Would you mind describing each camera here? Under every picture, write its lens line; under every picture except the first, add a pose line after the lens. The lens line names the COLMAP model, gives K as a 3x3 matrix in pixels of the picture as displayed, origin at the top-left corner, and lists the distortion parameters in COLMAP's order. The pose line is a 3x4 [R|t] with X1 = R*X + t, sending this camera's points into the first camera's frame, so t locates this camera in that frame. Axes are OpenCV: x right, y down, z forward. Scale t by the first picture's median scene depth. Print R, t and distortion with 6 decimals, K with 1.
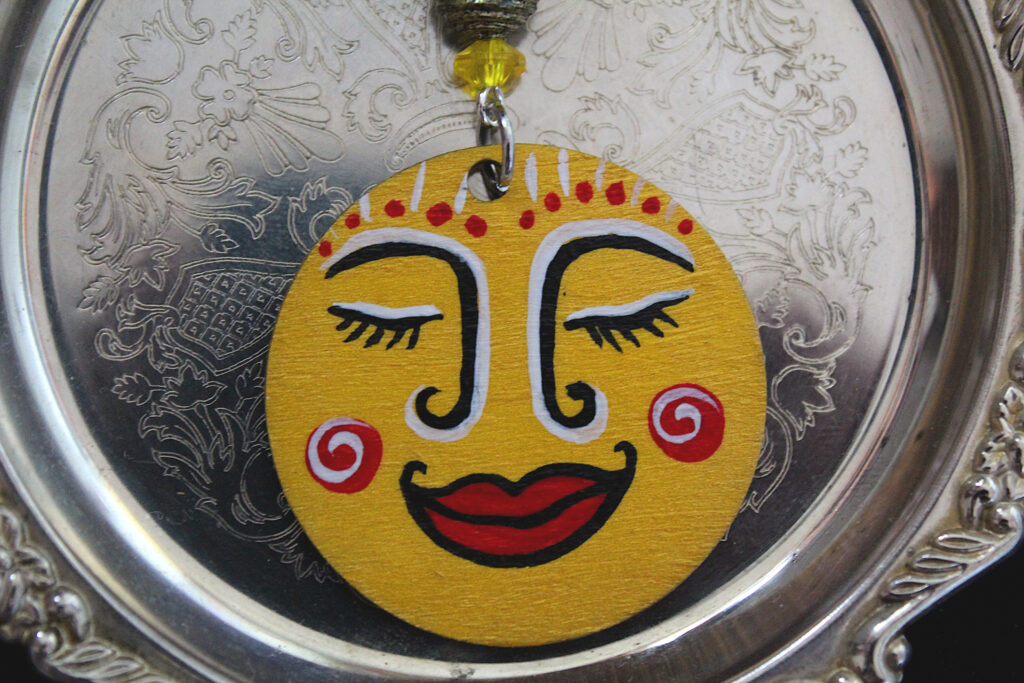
lens RADIAL K [[2045.0, 0, 520.9], [0, 2045.0, 333.3], [0, 0, 1]] dist [0.032420, 0.000000]
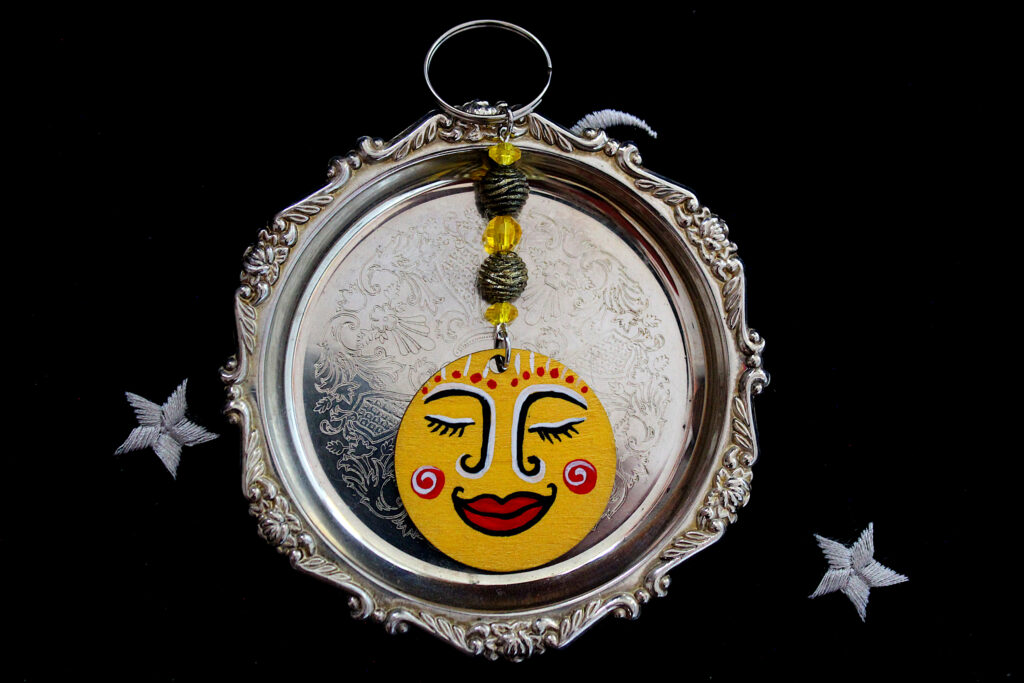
lens RADIAL K [[1652.6, 0, 521.5], [0, 1652.6, 337.3], [0, 0, 1]] dist [-0.025786, 0.000000]
pose [[0.998245, 0.058315, 0.010342, -0.011103], [-0.057896, 0.997636, -0.037013, -0.038243], [-0.012476, 0.036350, 0.999261, -0.821498]]
